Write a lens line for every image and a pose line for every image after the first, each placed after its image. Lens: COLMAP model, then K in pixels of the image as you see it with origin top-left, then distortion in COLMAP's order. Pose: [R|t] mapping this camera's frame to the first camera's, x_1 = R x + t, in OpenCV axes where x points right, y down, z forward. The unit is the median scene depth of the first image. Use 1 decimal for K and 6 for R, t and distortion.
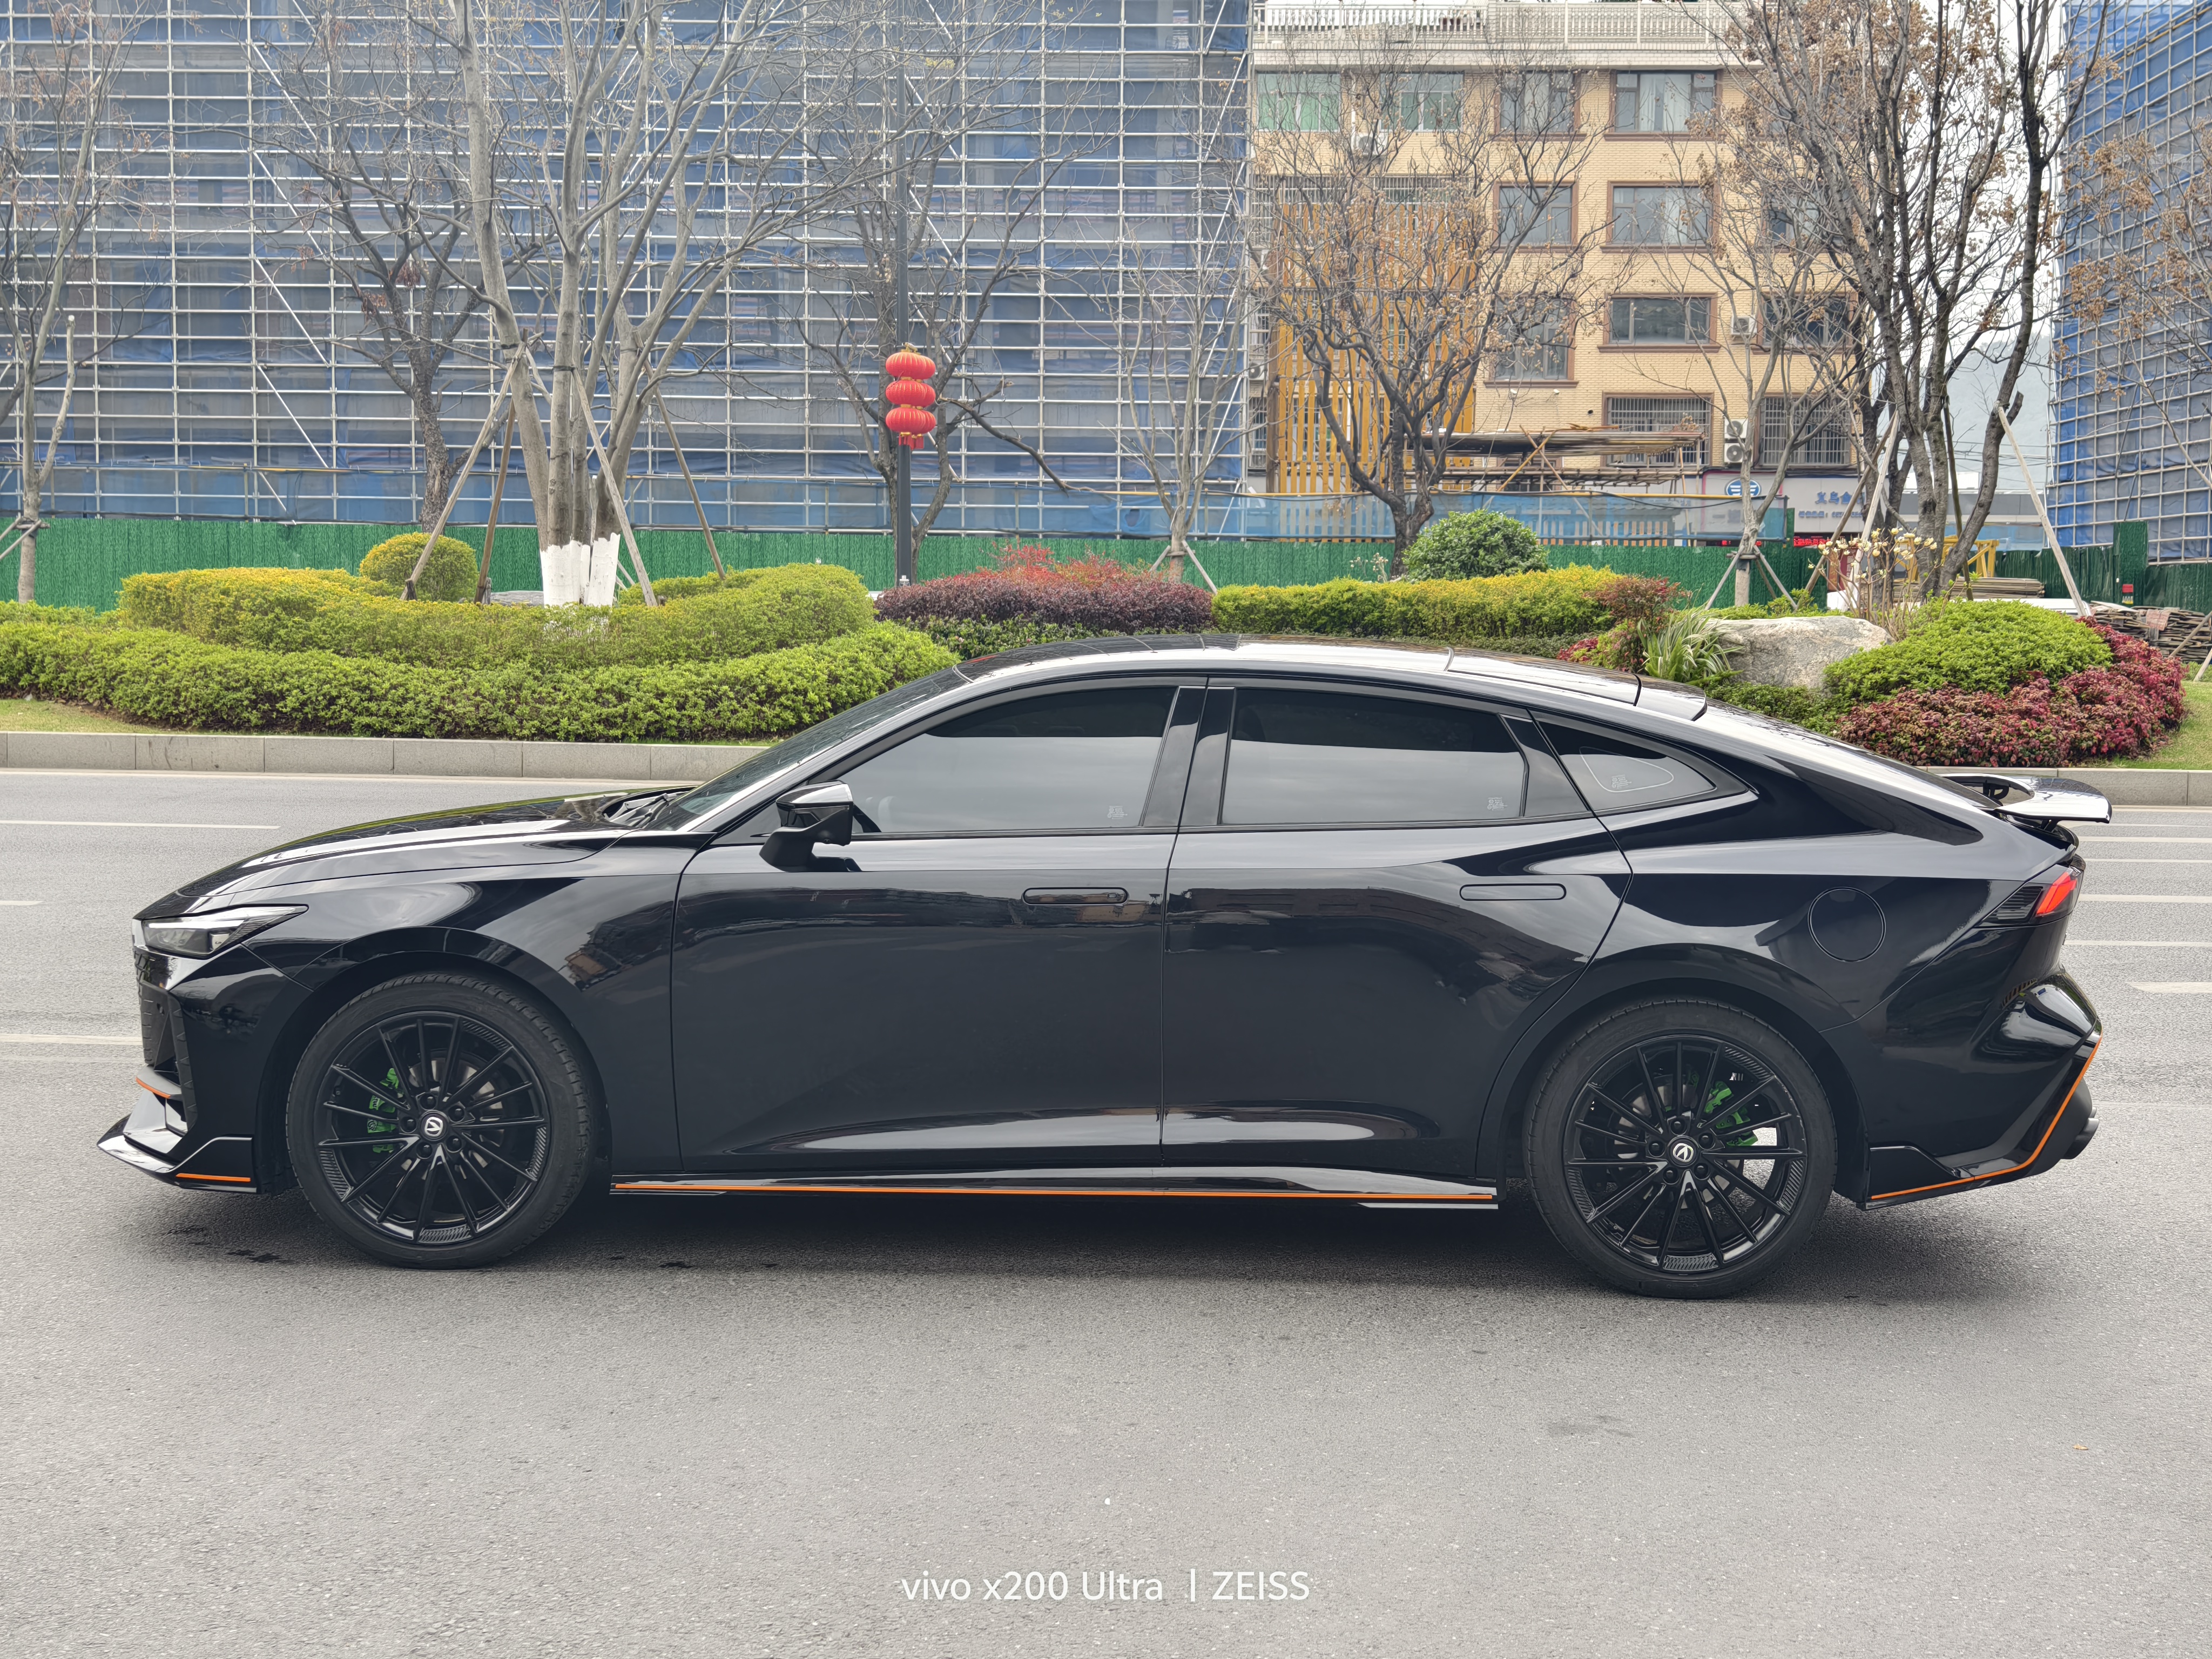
lens RADIAL K [[3021.8, 0, 1105.7], [0, 3021.8, 827.8], [0, 0, 1]] dist [0.069868, 0.000000]
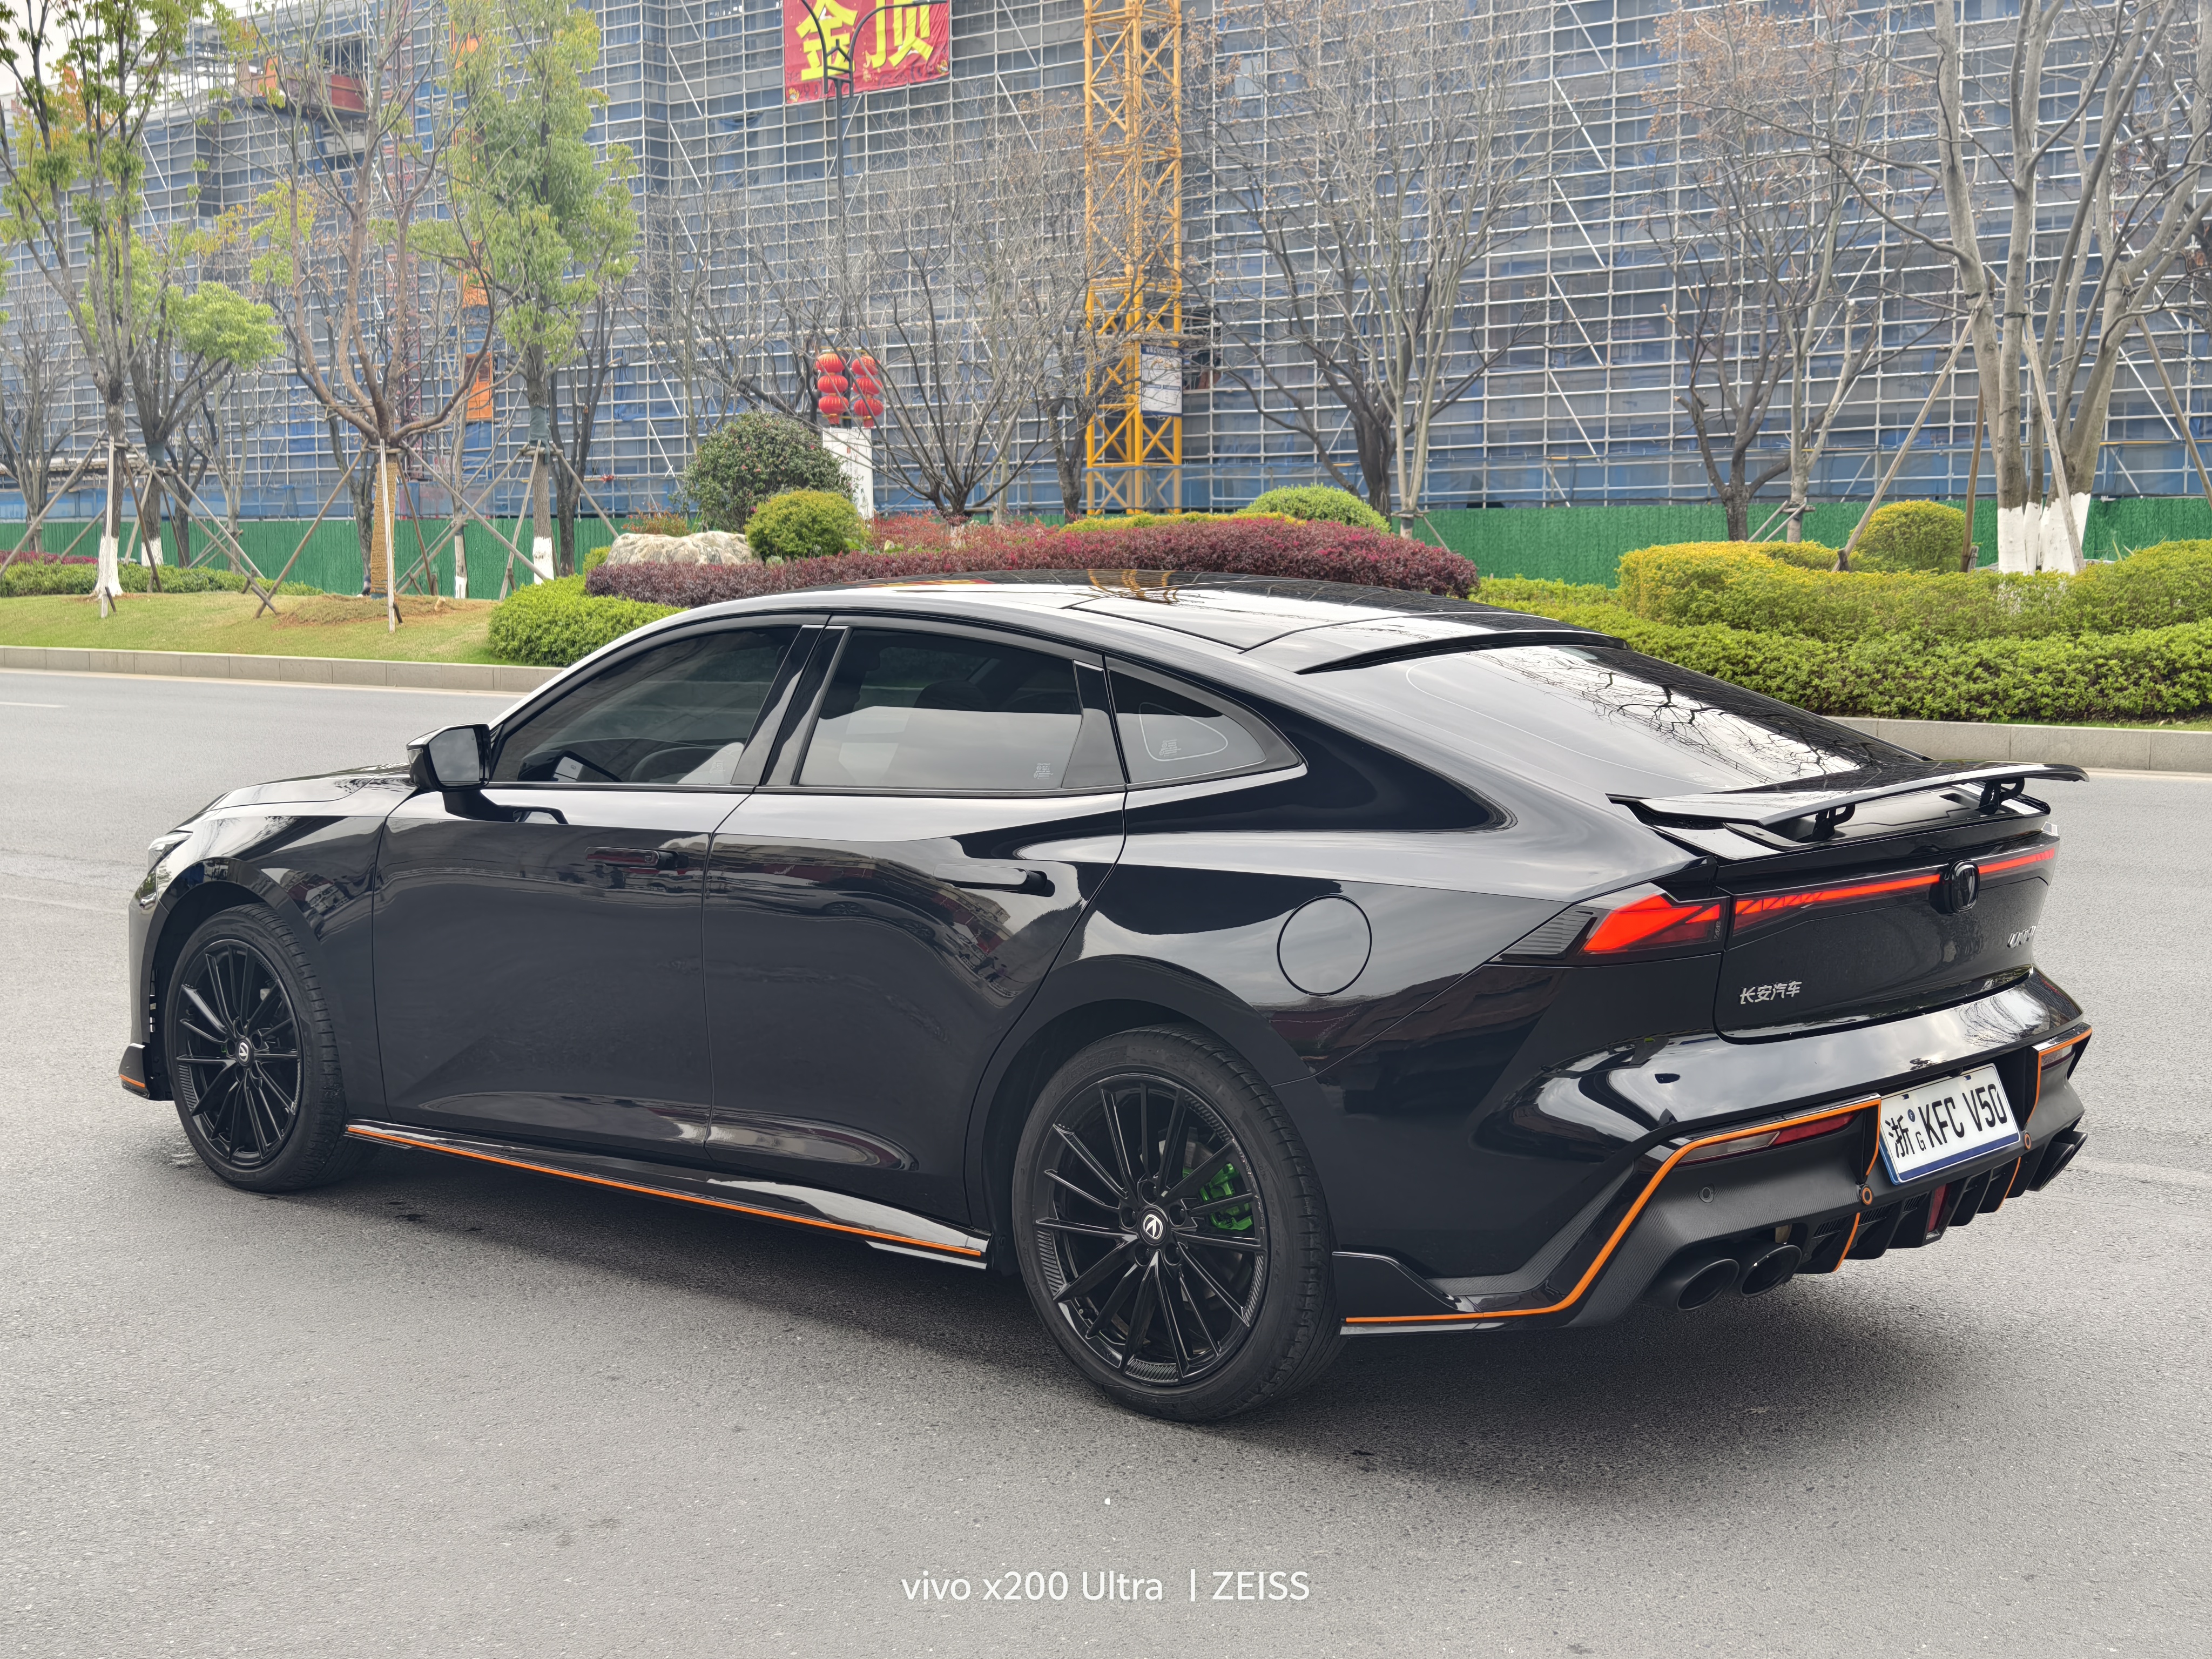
lens RADIAL K [[3021.8, 0, 1237.9], [0, 3021.8, 819.7], [0, 0, 1]] dist [0.069868, 0.000000]
pose [[0.756960, 0.037894, -0.652362, 0.266337], [-0.037900, 0.999183, 0.014062, -0.003117], [0.652362, 0.014080, 0.757777, 0.161408]]
